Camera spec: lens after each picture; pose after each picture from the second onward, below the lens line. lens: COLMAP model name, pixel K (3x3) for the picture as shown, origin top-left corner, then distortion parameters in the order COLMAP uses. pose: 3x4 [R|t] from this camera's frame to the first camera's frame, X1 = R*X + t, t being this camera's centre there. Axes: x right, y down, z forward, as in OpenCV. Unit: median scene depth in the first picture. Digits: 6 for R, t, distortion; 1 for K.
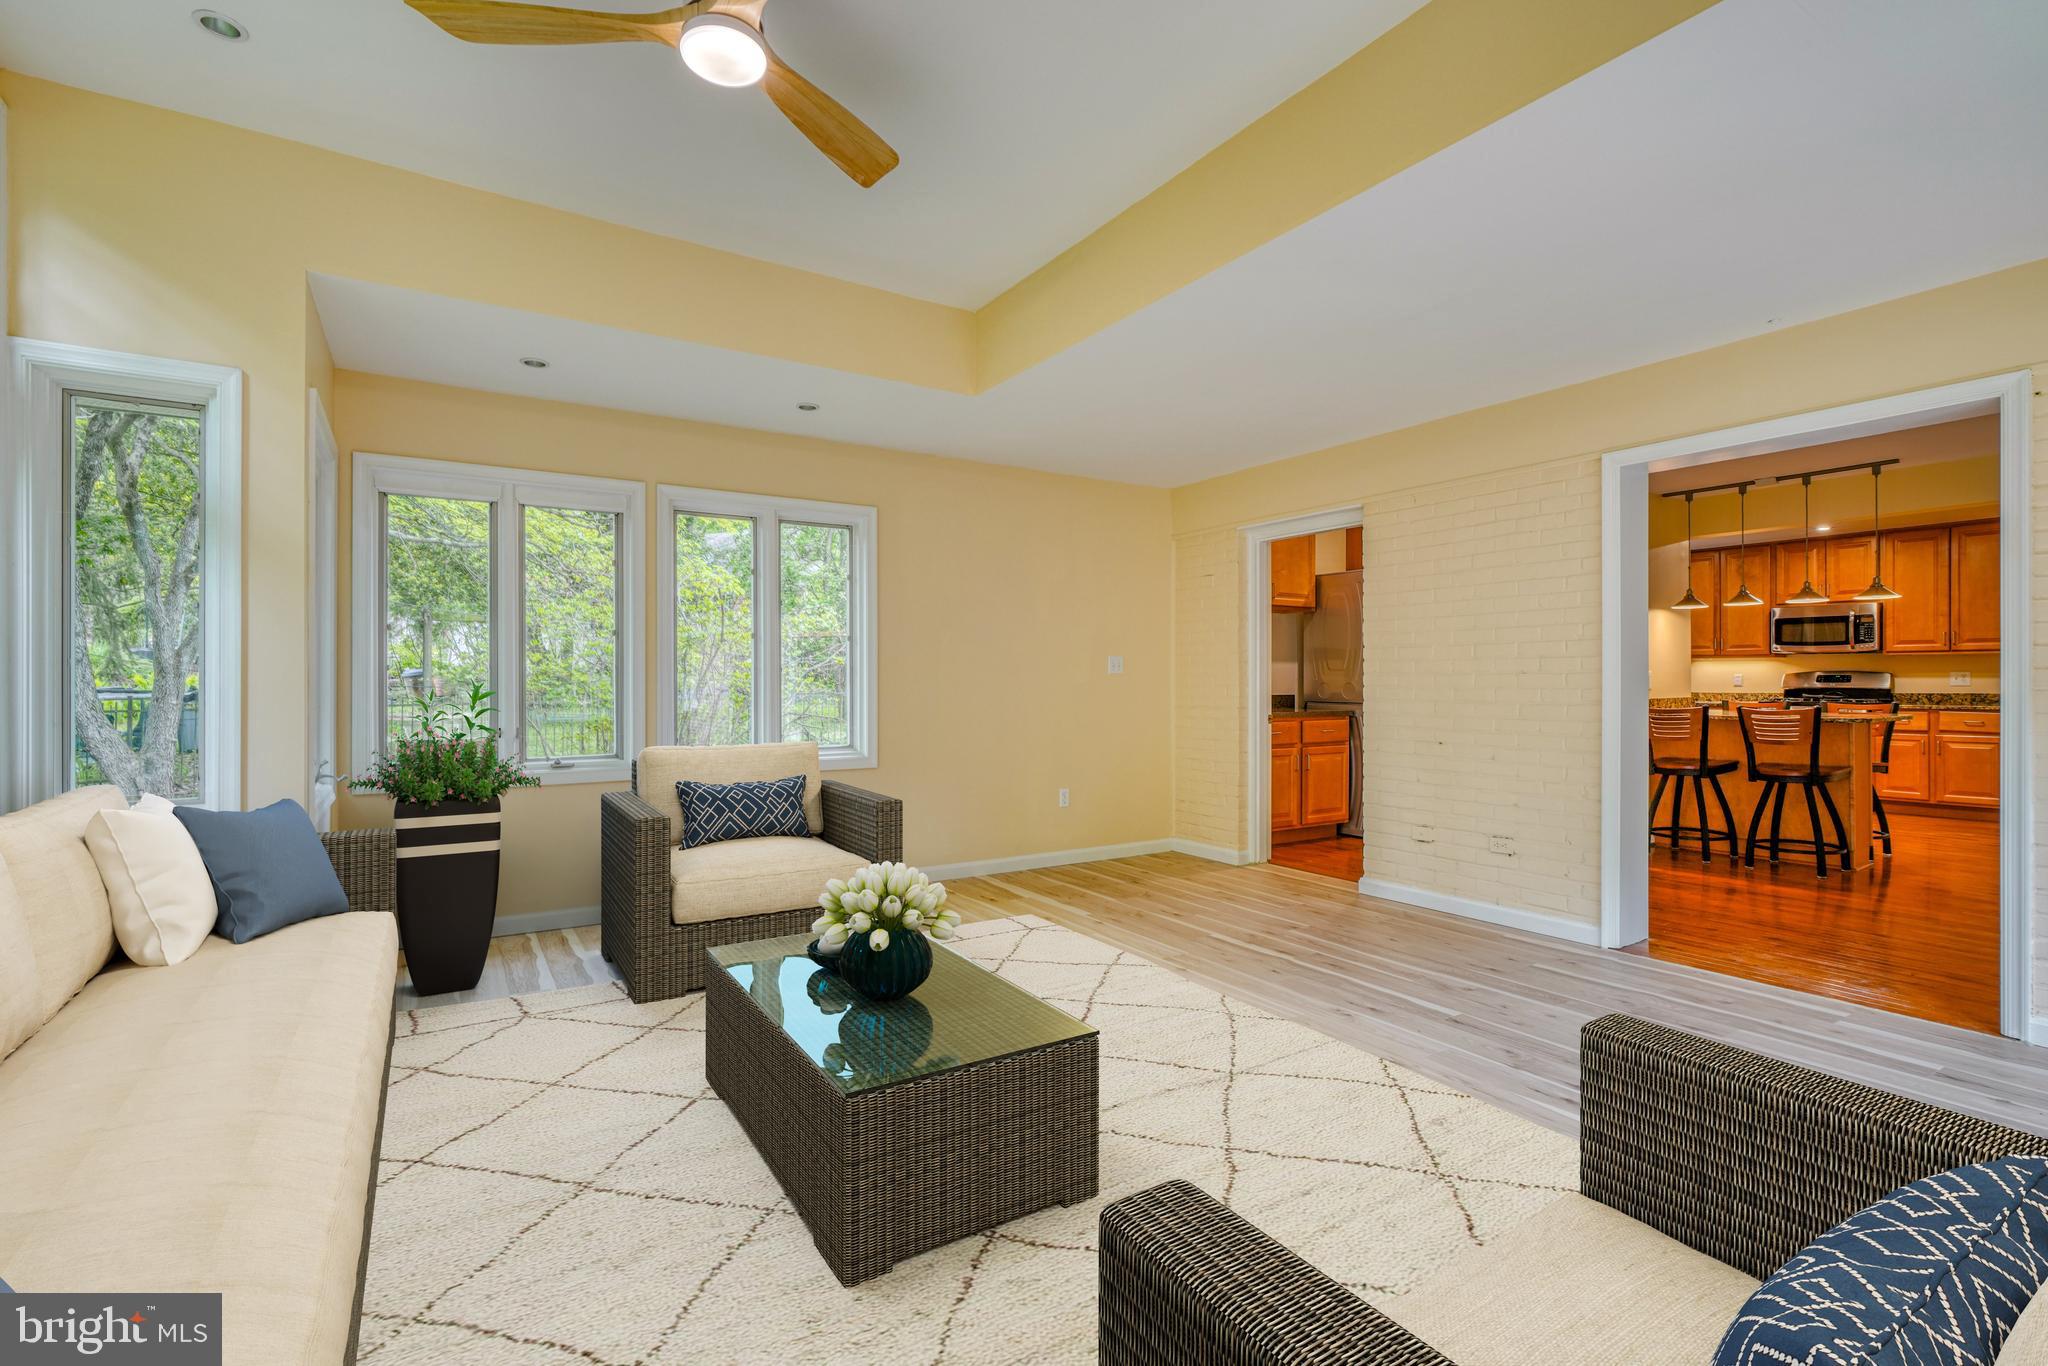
lens RADIAL K [[928.2, 0, 1022.2], [0, 928.2, 679.1], [0, 0, 1]] dist [-0.002349, -0.000052]
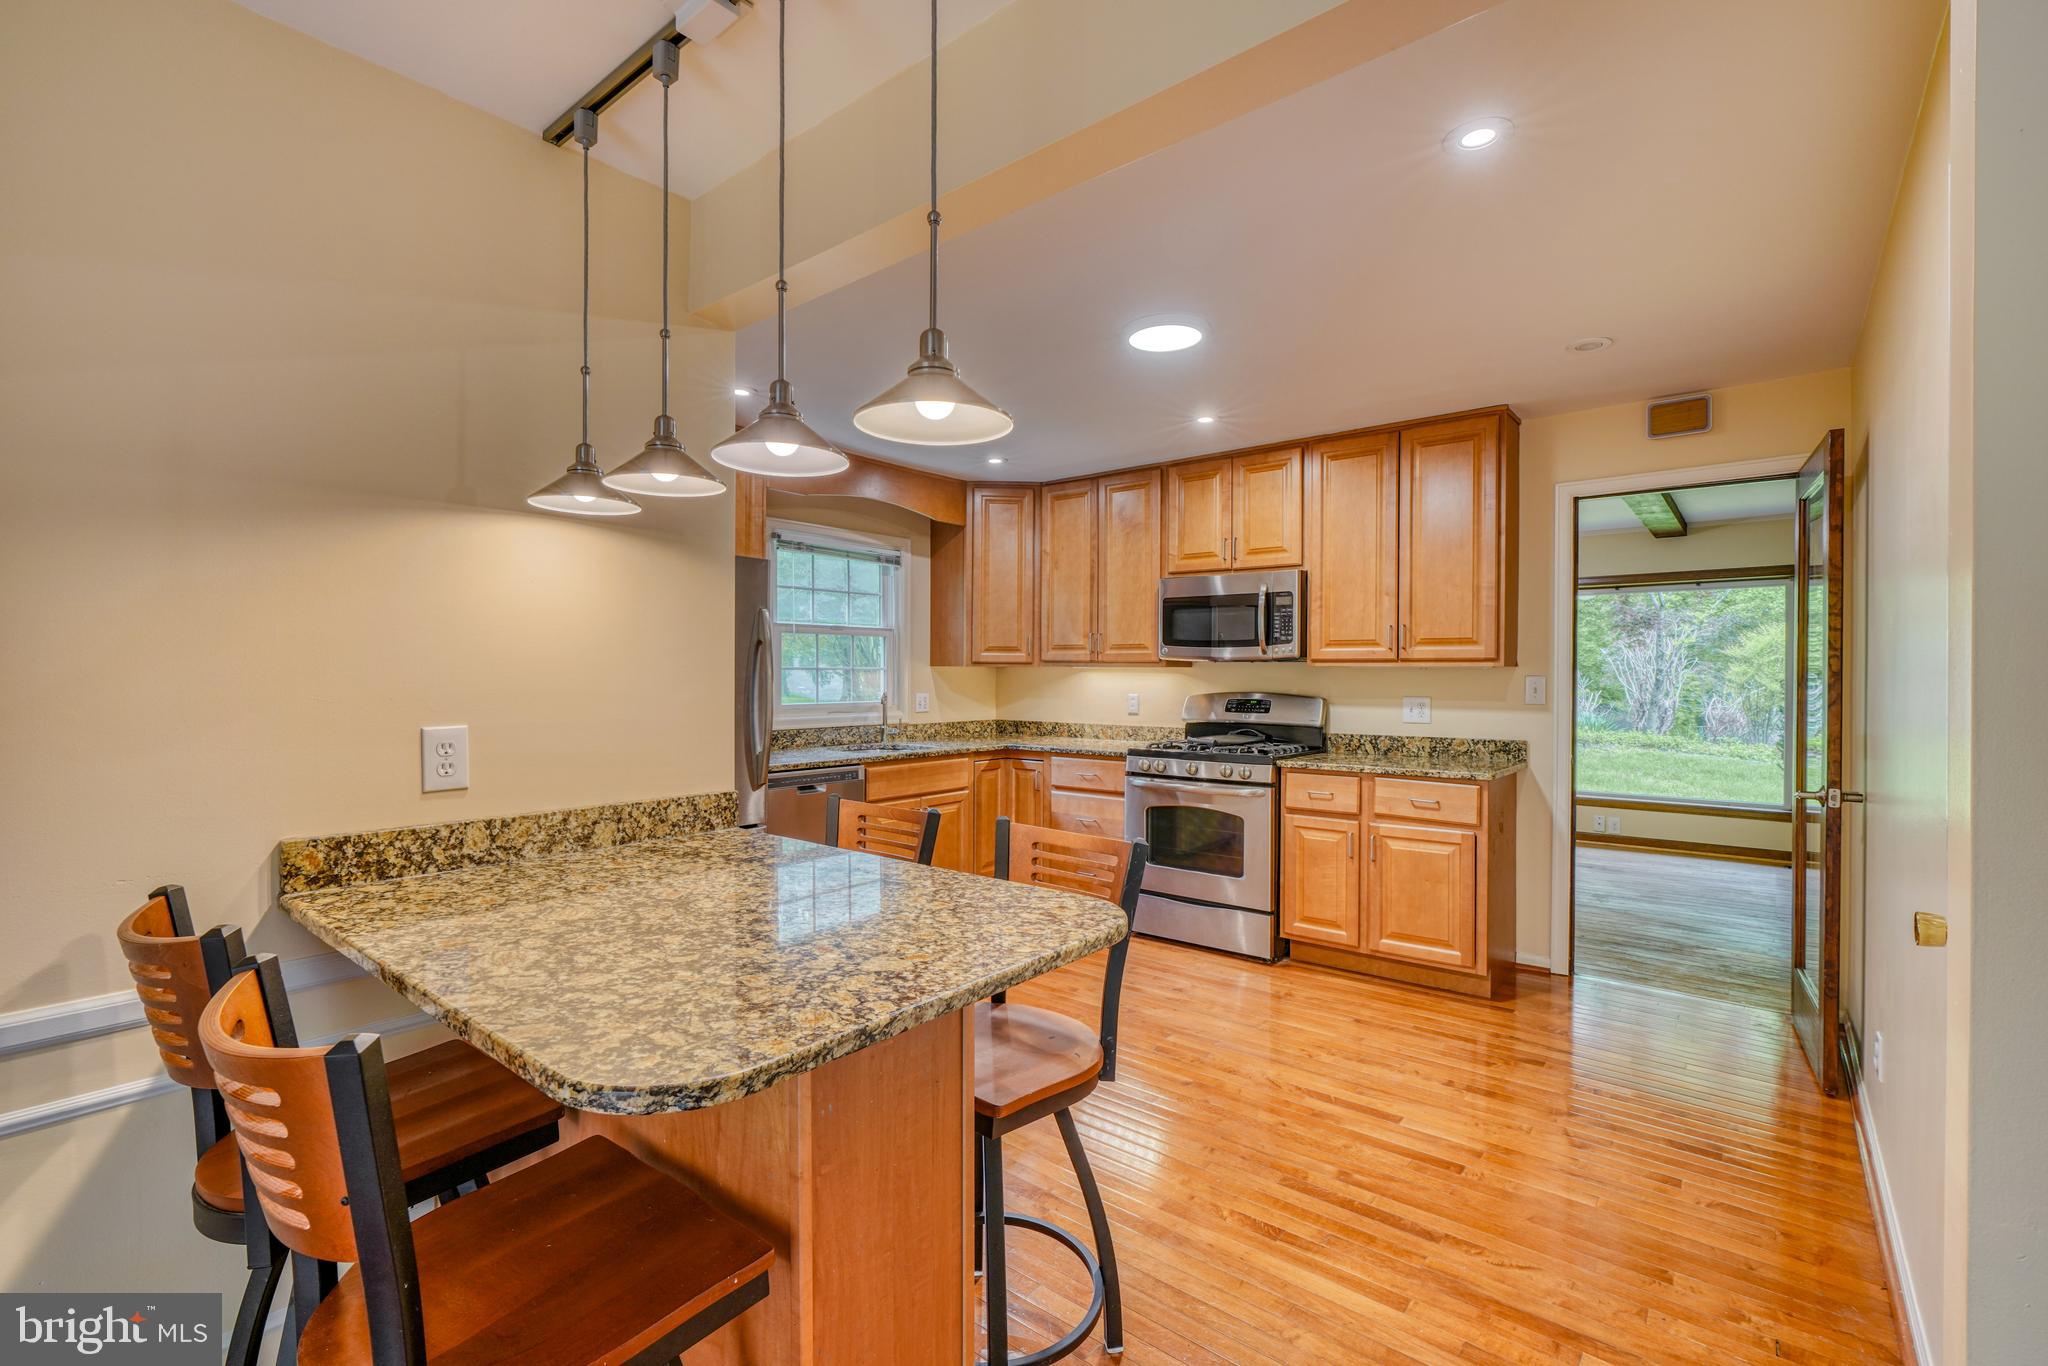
lens RADIAL K [[928.2, 0, 1033.4], [0, 928.2, 680.6], [0, 0, 1]] dist [-0.002349, -0.000052]
pose [[0.945871, 0.001460, 0.324541, 0.587930], [-0.004235, 0.999960, 0.007843, -0.020780], [-0.324516, -0.008793, 0.945839, 0.524079]]
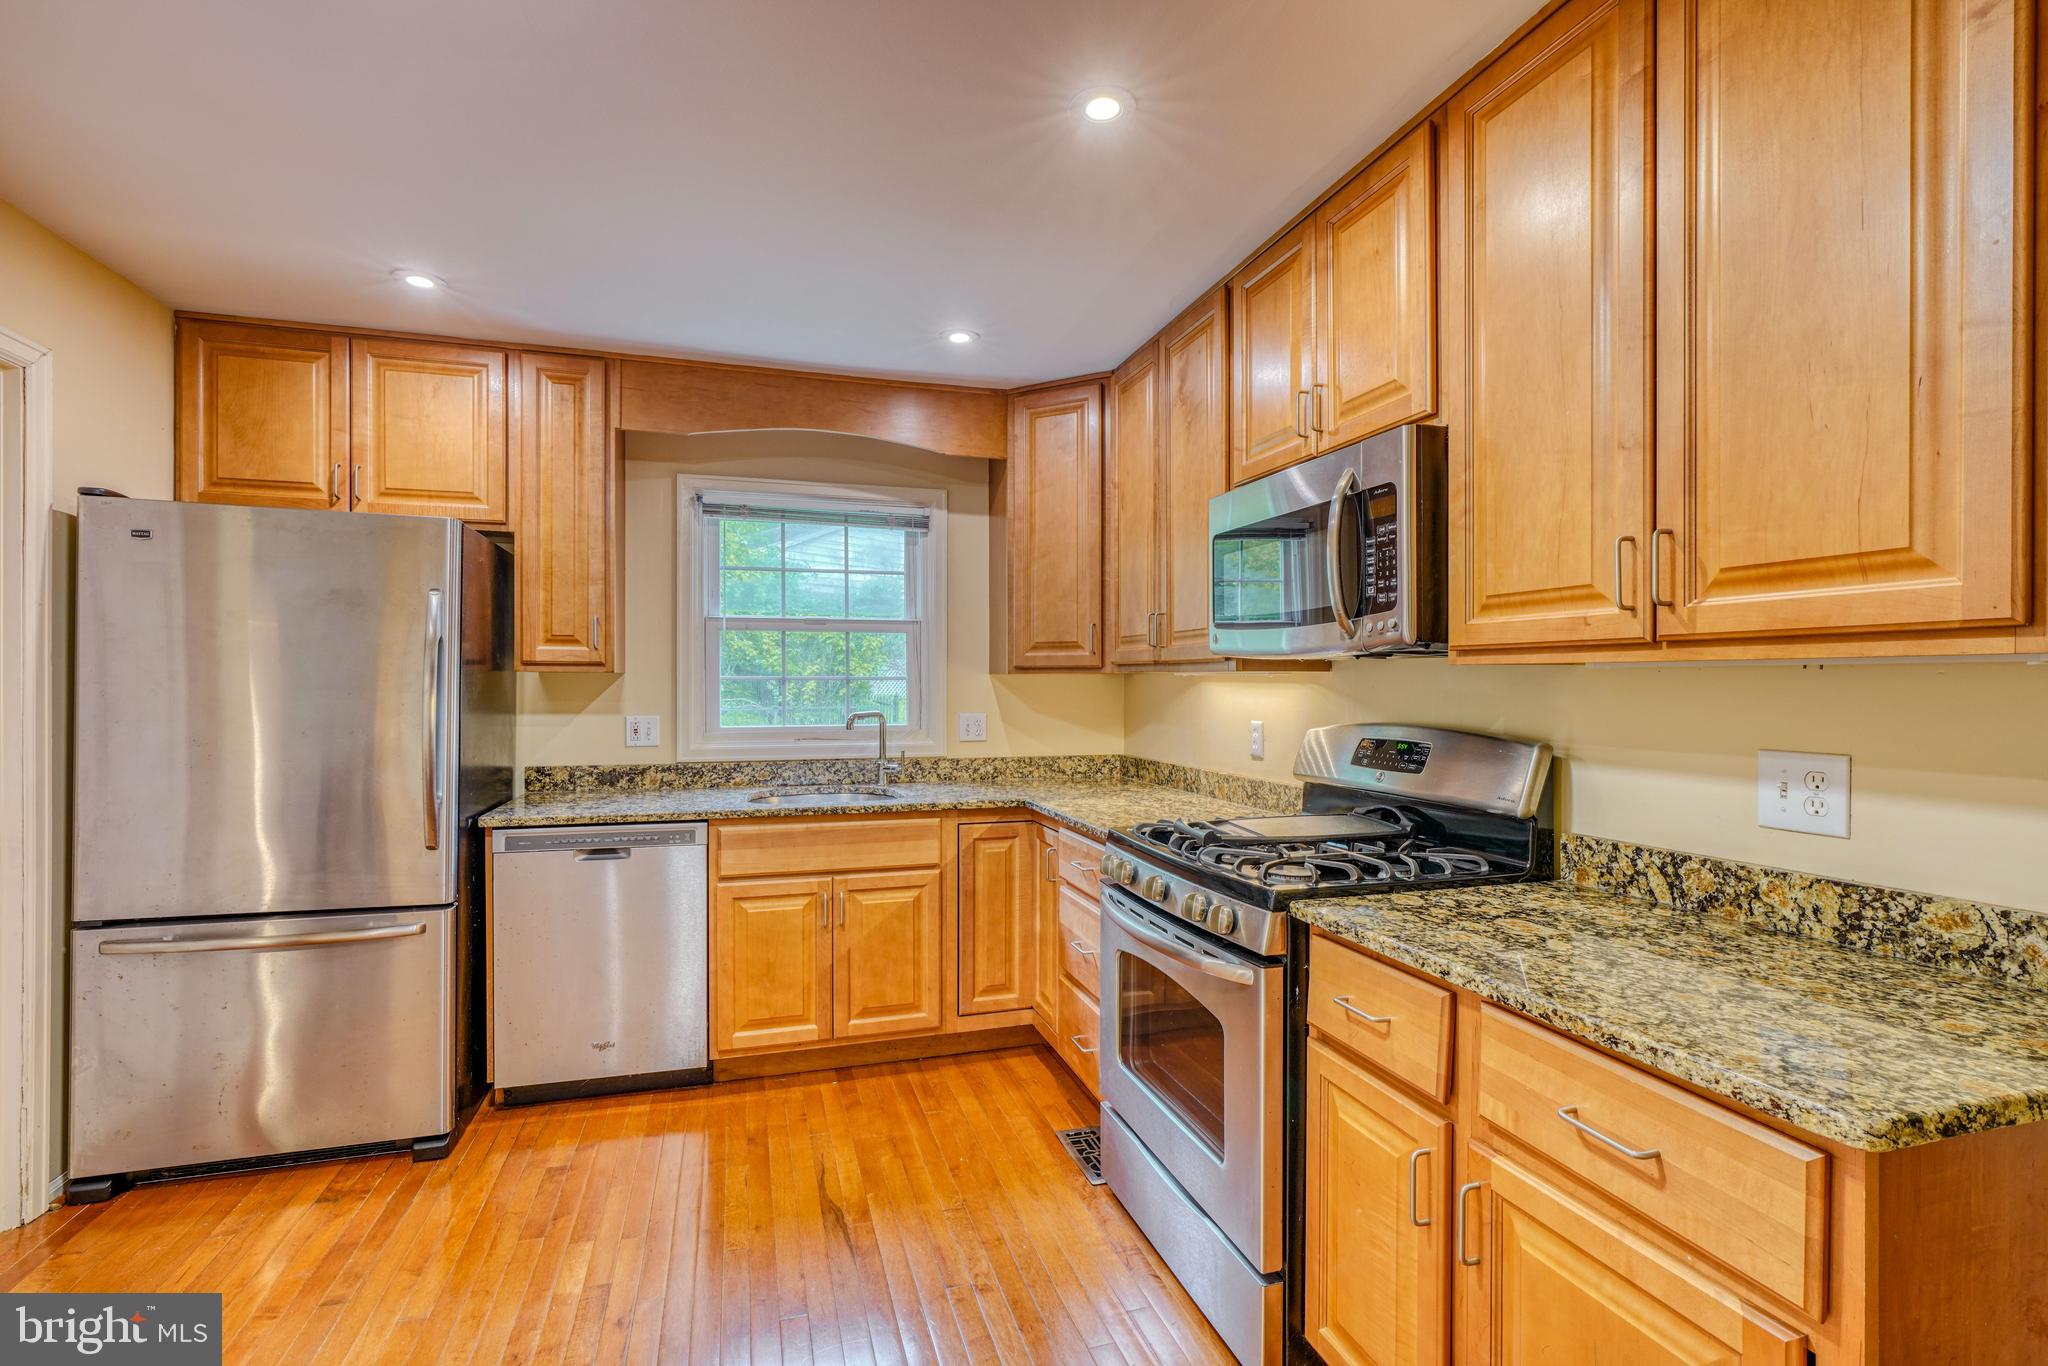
lens RADIAL K [[928.2, 0, 1015.8], [0, 928.2, 684.7], [0, 0, 1]] dist [-0.002349, -0.000052]
pose [[0.963668, 0.002237, -0.267093, 0.873957], [-0.002012, 0.999997, 0.001116, -0.021083], [0.267095, -0.000538, 0.963670, 0.747921]]
